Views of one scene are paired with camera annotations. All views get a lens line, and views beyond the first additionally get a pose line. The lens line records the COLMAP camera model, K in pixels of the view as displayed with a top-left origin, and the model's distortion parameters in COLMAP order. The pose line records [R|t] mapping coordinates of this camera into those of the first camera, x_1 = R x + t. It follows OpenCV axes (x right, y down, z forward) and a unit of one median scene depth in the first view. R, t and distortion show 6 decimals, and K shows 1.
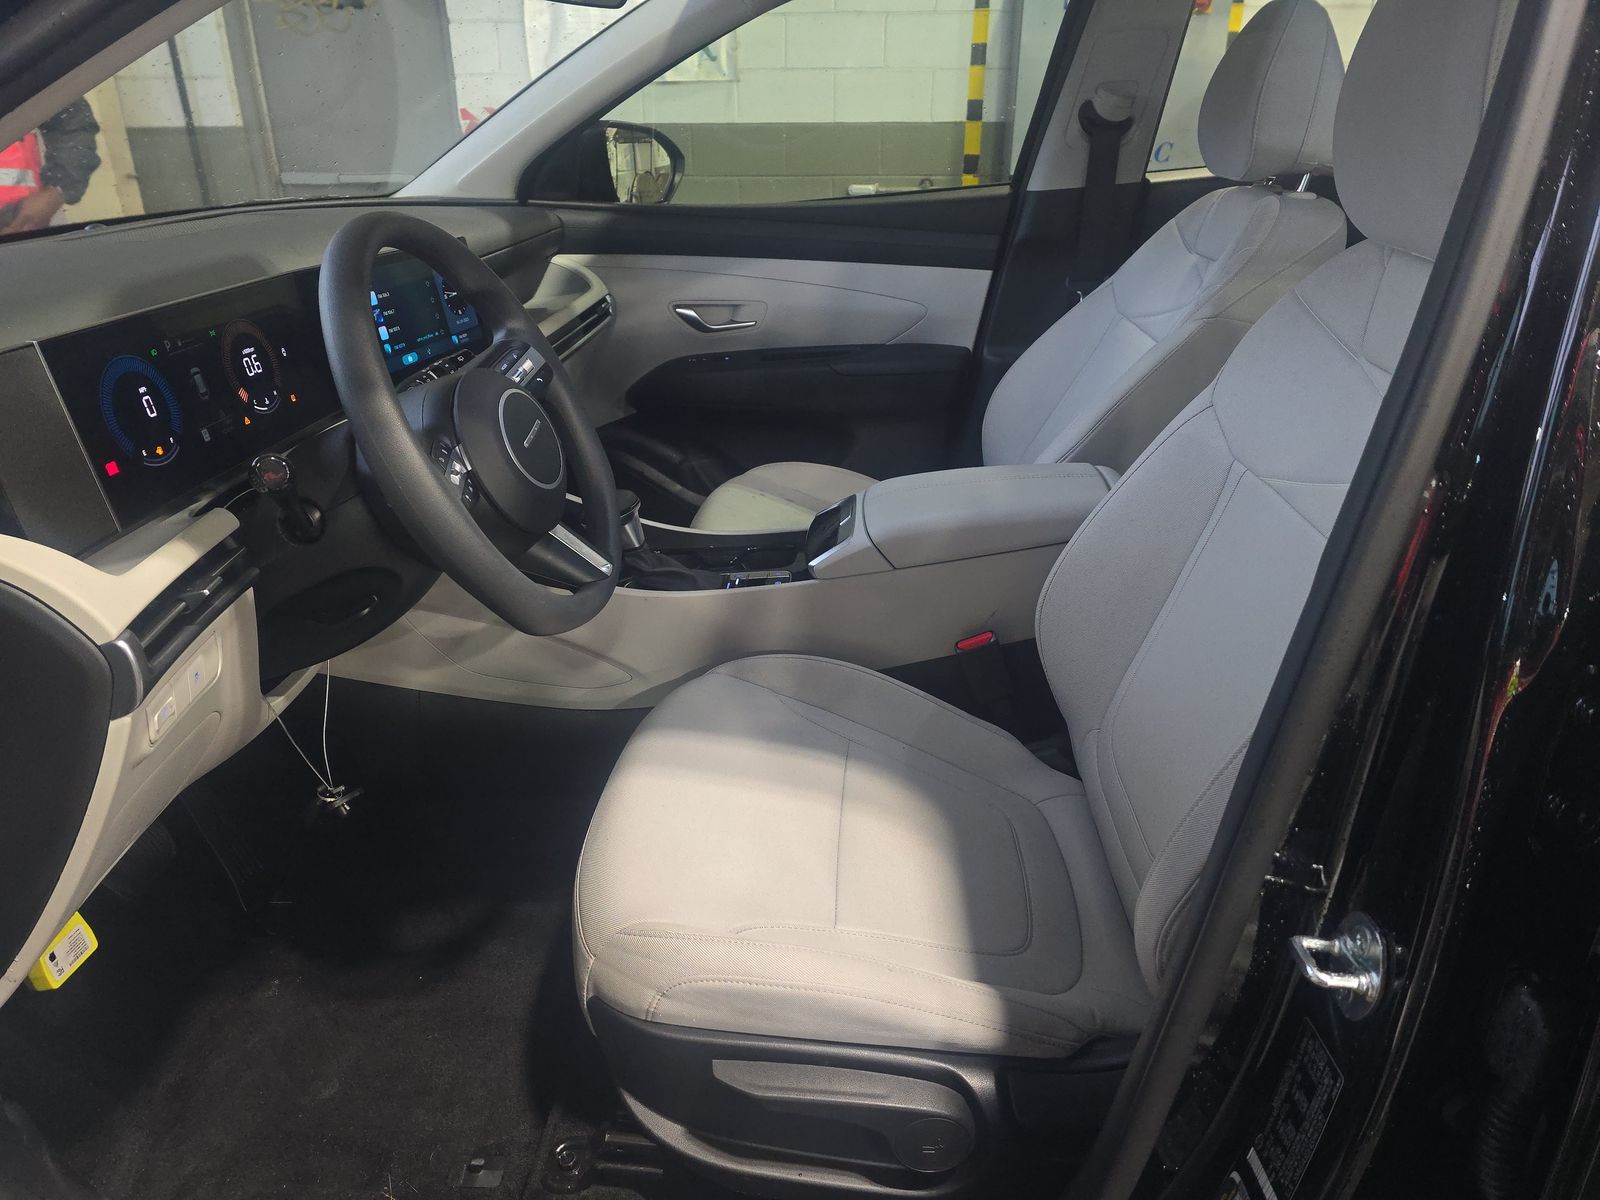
lens RADIAL K [[1098.7, 0, 793.0], [0, 1098.7, 602.2], [0, 0, 1]] dist [0.015063, -0.010649]
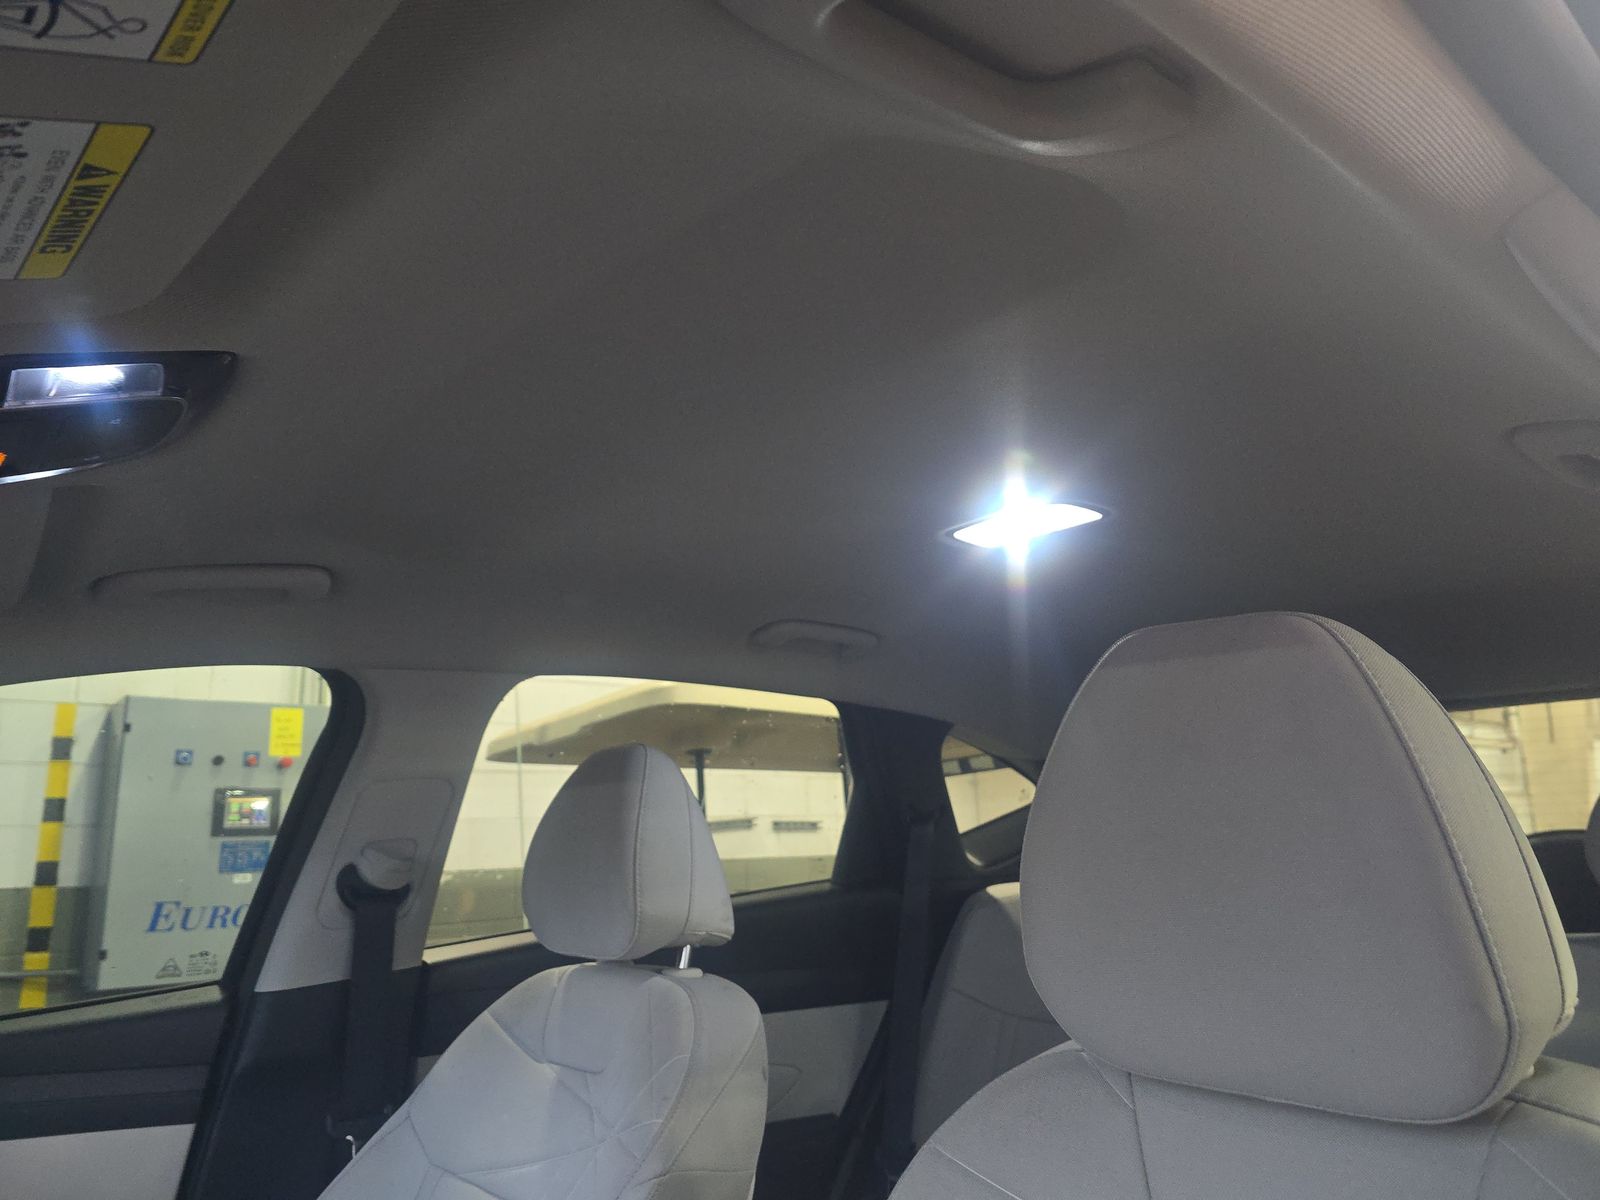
lens RADIAL K [[1098.7, 0, 799.0], [0, 1098.7, 609.0], [0, 0, 1]] dist [0.015063, -0.010649]
pose [[0.718404, 0.130583, 0.683260, -0.036146], [0.305838, 0.822906, -0.478841, -0.143599], [-0.624787, 0.552968, 0.551241, 0.297065]]
